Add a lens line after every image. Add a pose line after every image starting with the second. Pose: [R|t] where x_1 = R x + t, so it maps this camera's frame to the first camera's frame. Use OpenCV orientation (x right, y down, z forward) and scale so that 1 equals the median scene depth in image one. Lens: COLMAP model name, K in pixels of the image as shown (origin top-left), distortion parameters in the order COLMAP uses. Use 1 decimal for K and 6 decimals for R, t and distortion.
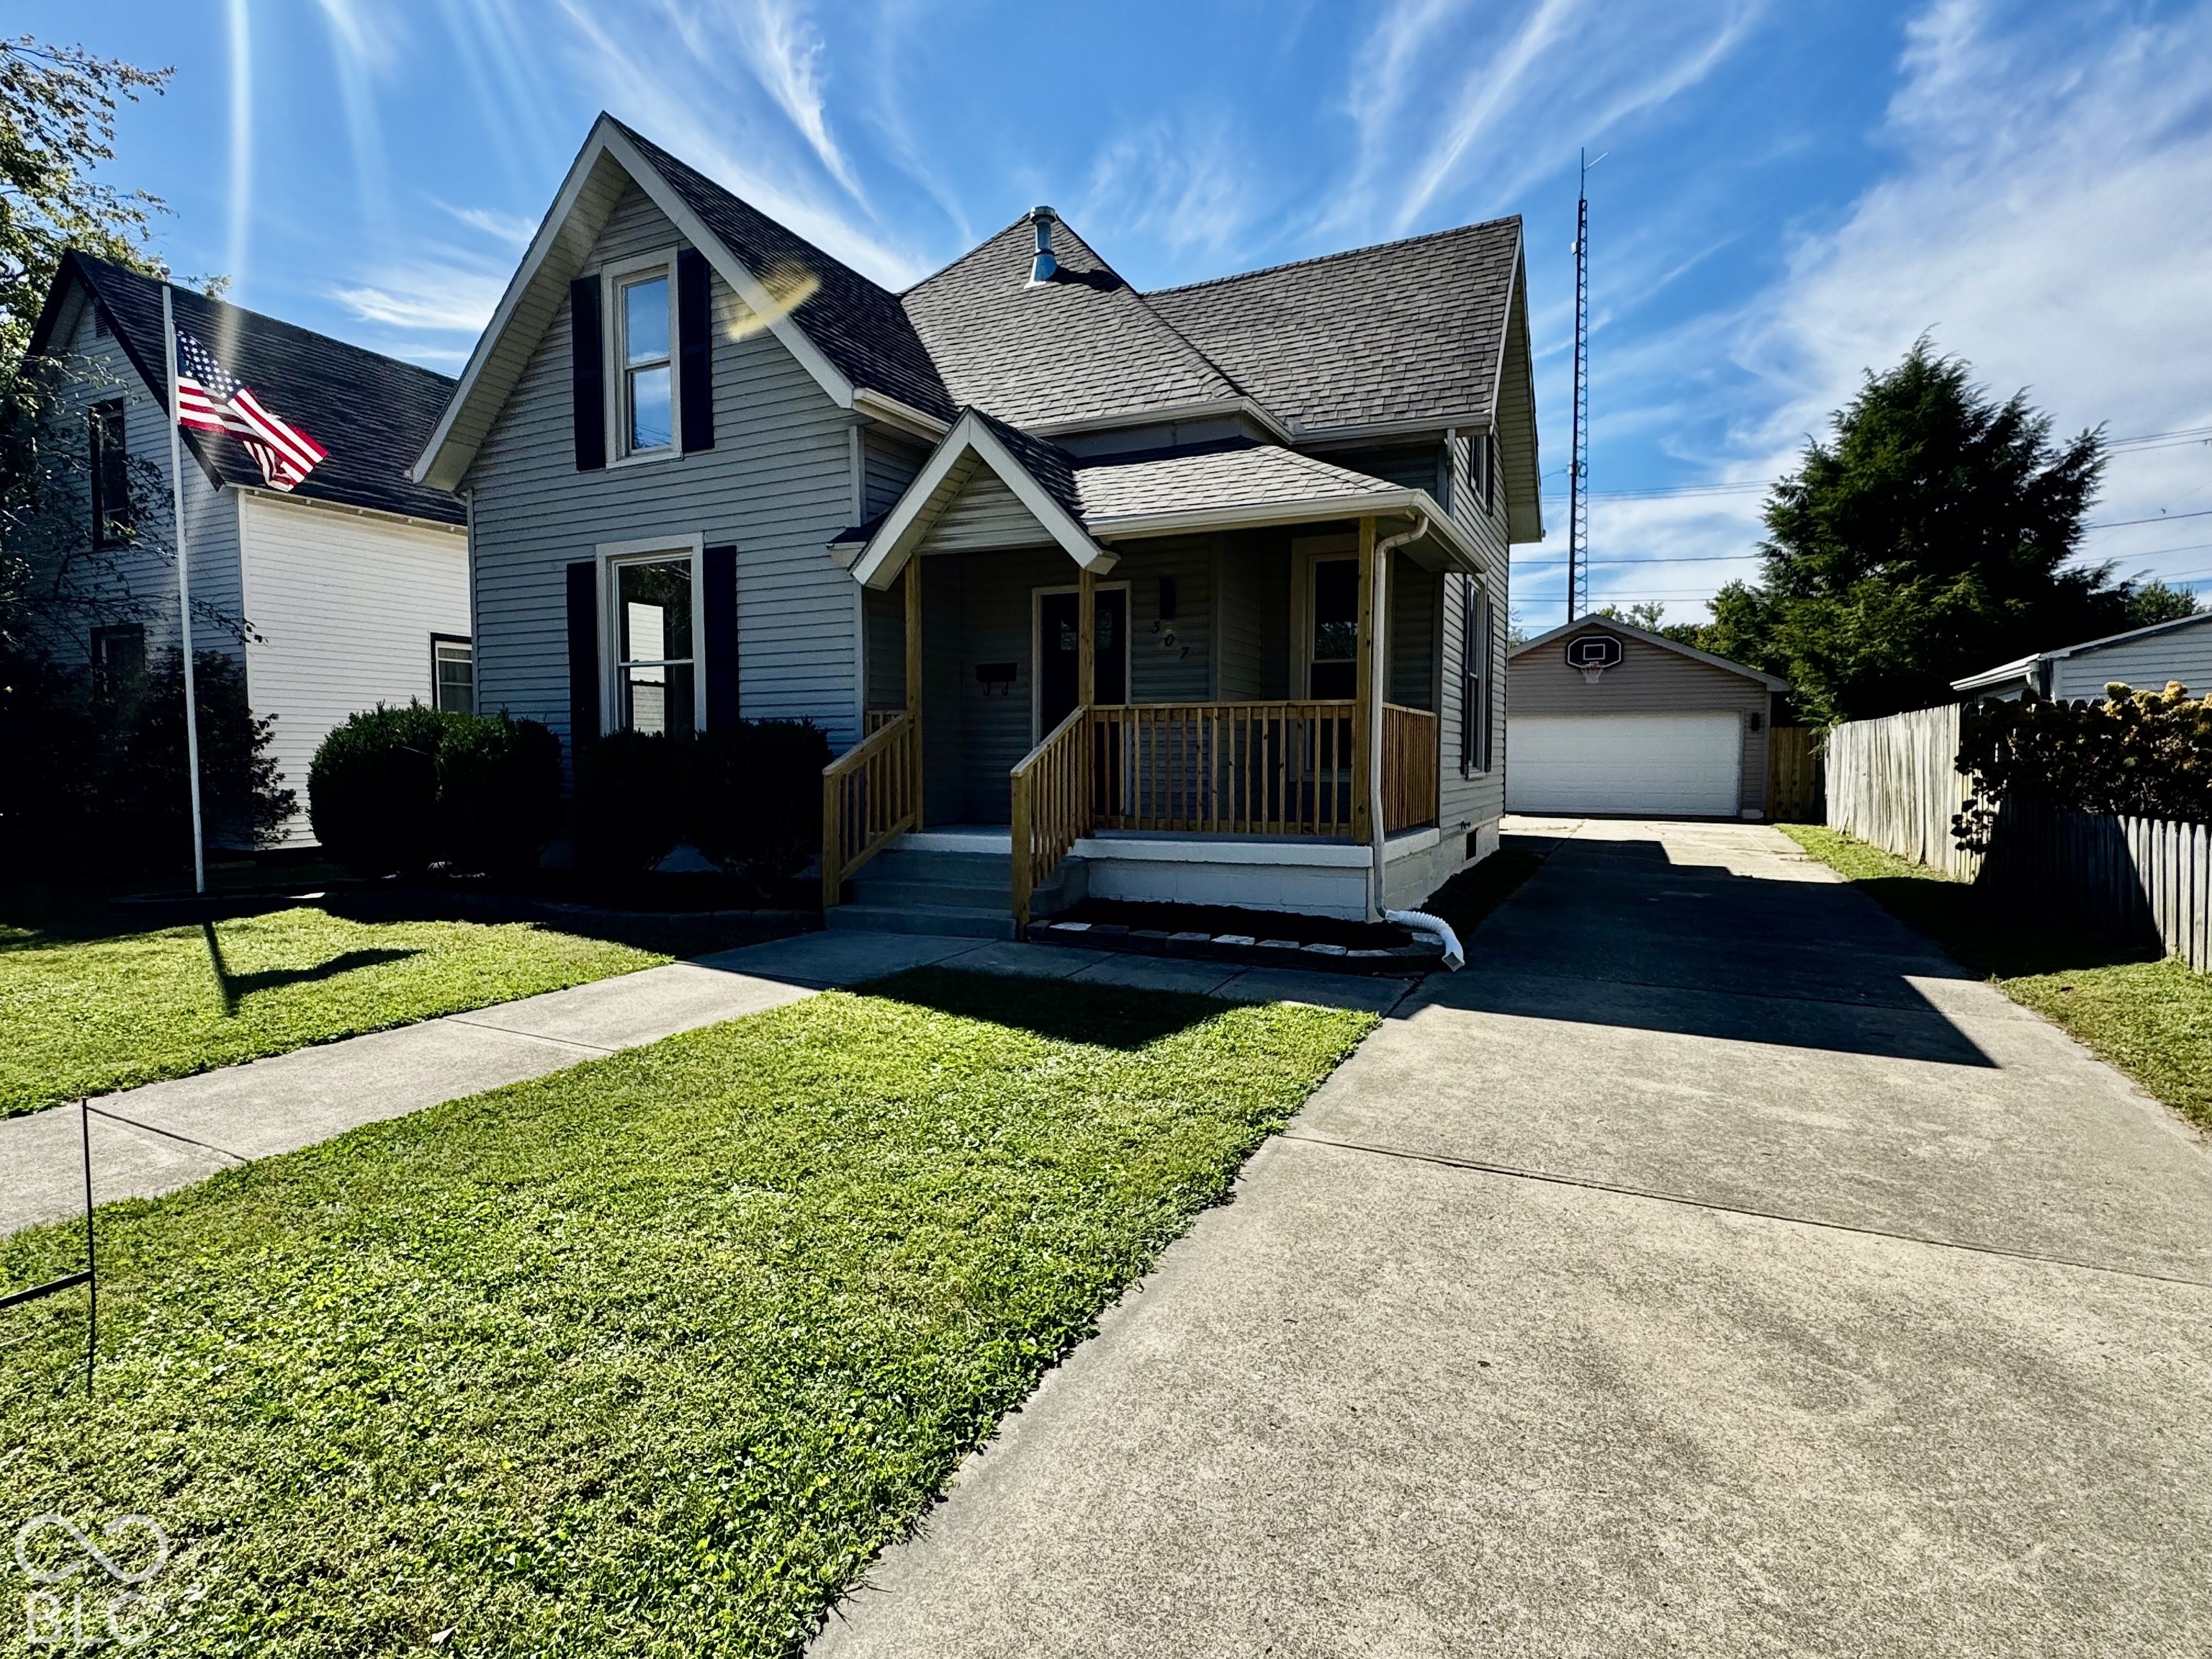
lens RADIAL K [[1157.4, 0, 1106.0], [0, 1157.4, 829.5], [0, 0, 1]] dist [-0.003224, -0.001014]
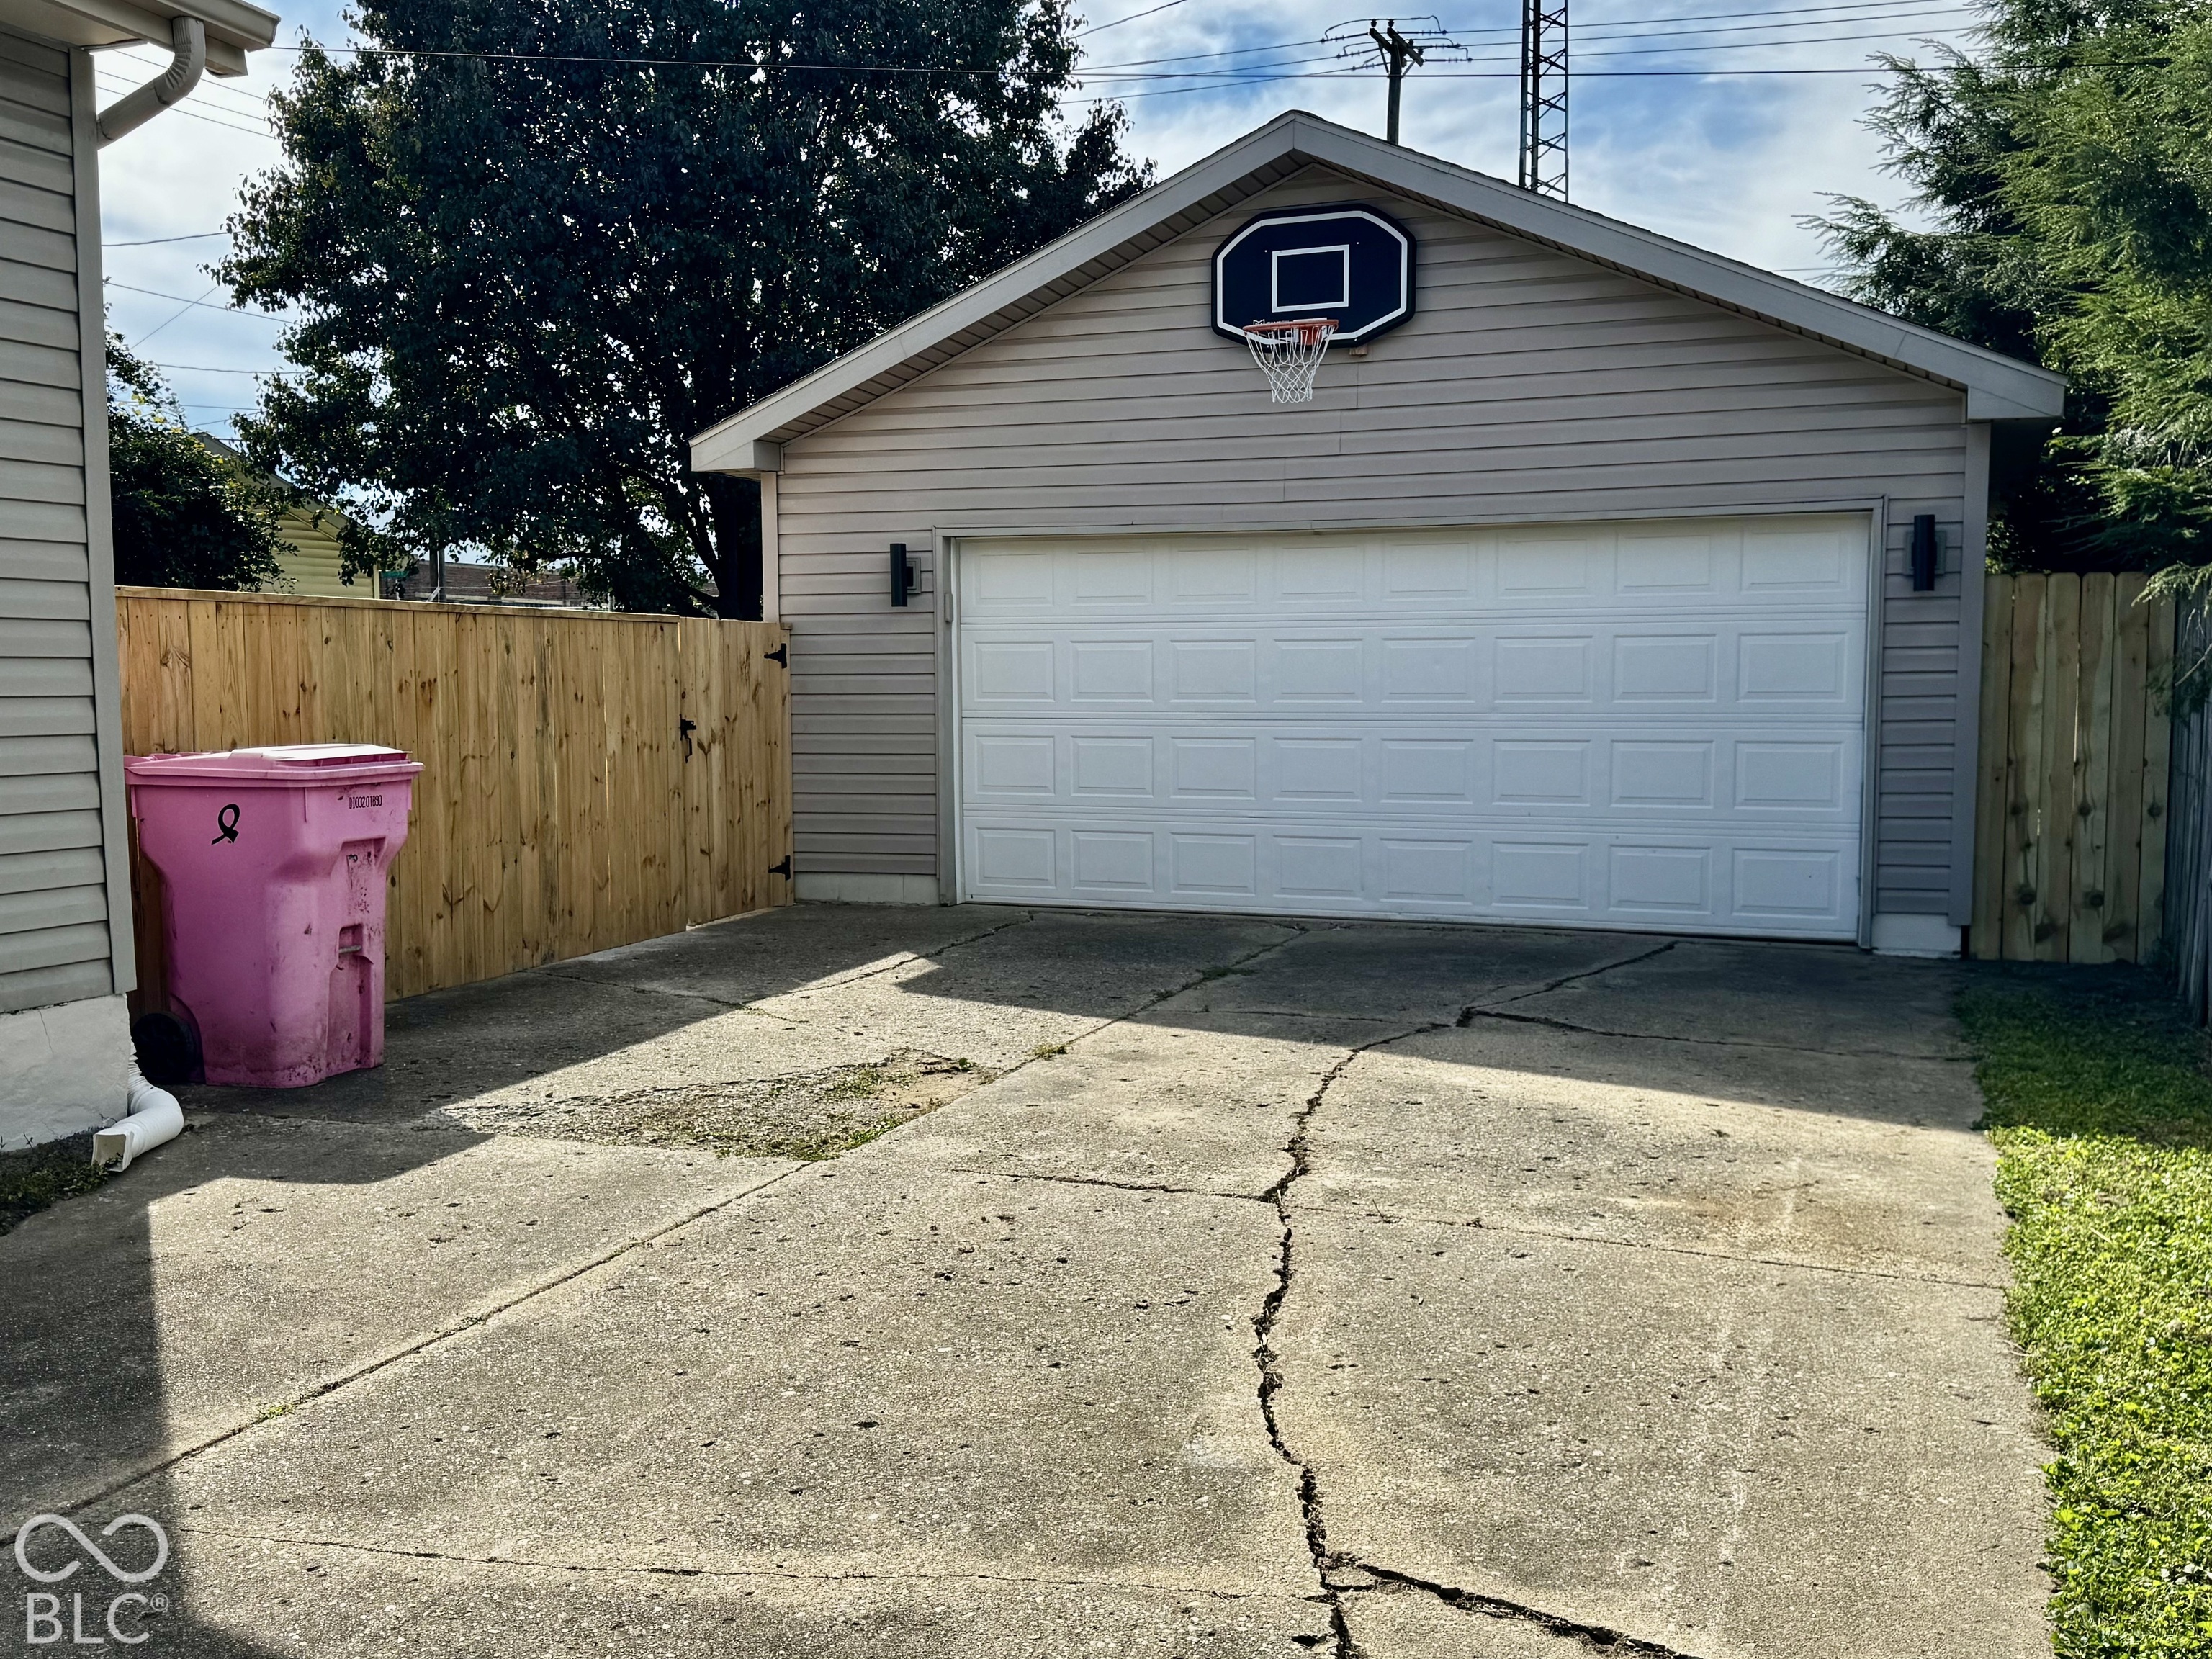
lens RADIAL K [[2078.5, 0, 1106.0], [0, 2078.5, 829.5], [0, 0, 1]] dist [0.126985, -0.283089]
pose [[0.997091, -0.010472, 0.075500, 0.820577], [0.009487, 0.999865, 0.013394, -0.098745], [-0.075631, -0.012639, 0.997056, 1.320883]]
